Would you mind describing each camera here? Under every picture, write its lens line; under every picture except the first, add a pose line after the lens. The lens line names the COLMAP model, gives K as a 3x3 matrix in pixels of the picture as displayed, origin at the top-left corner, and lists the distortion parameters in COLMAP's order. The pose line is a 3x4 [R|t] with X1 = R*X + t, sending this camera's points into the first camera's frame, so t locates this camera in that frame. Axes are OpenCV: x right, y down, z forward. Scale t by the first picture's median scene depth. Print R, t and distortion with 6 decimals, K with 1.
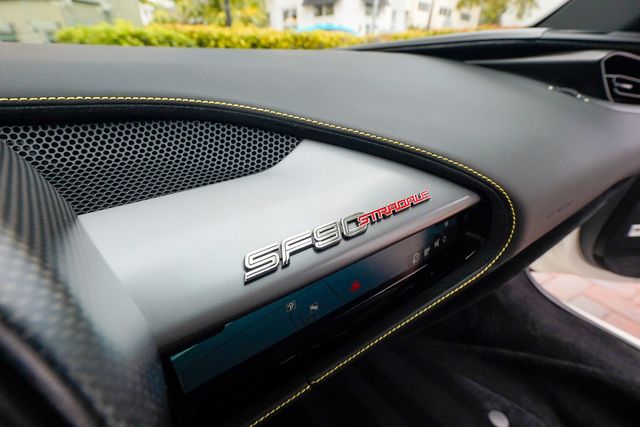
lens RADIAL K [[293.6, 0, 326.7], [0, 293.6, 218.4], [0, 0, 1]] dist [-0.017217, 0.009194]
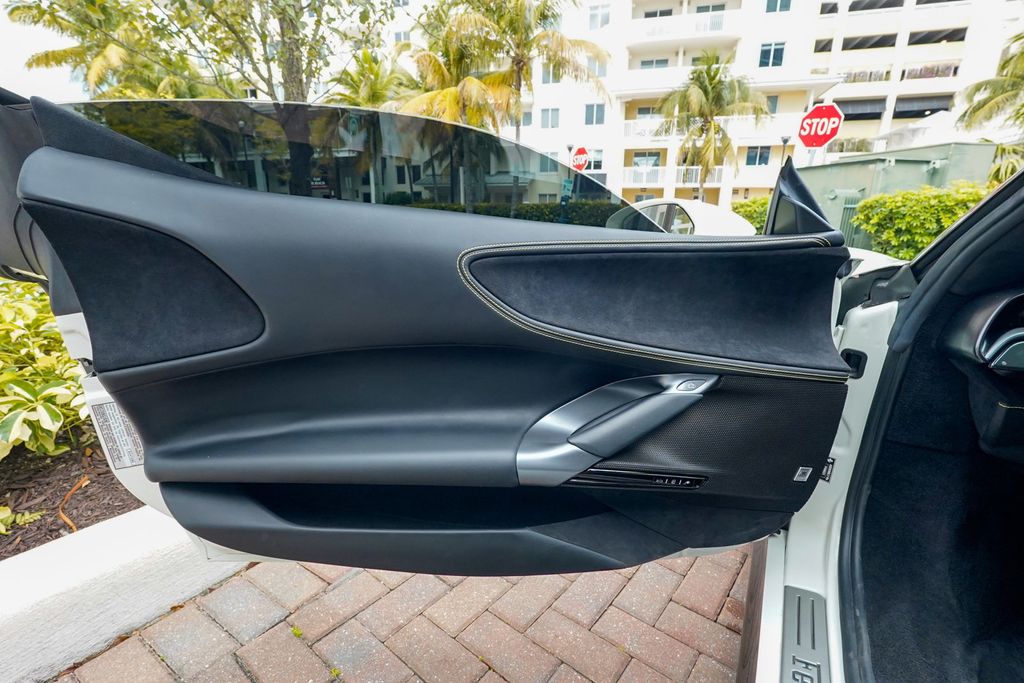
lens RADIAL K [[469.7, 0, 512.0], [0, 469.7, 345.2], [0, 0, 1]] dist [-0.017217, 0.009194]
pose [[0.401350, 0.251304, -0.880775, -0.061259], [-0.461184, 0.886275, 0.042721, 0.076512], [0.791345, 0.389053, 0.471604, -0.153637]]
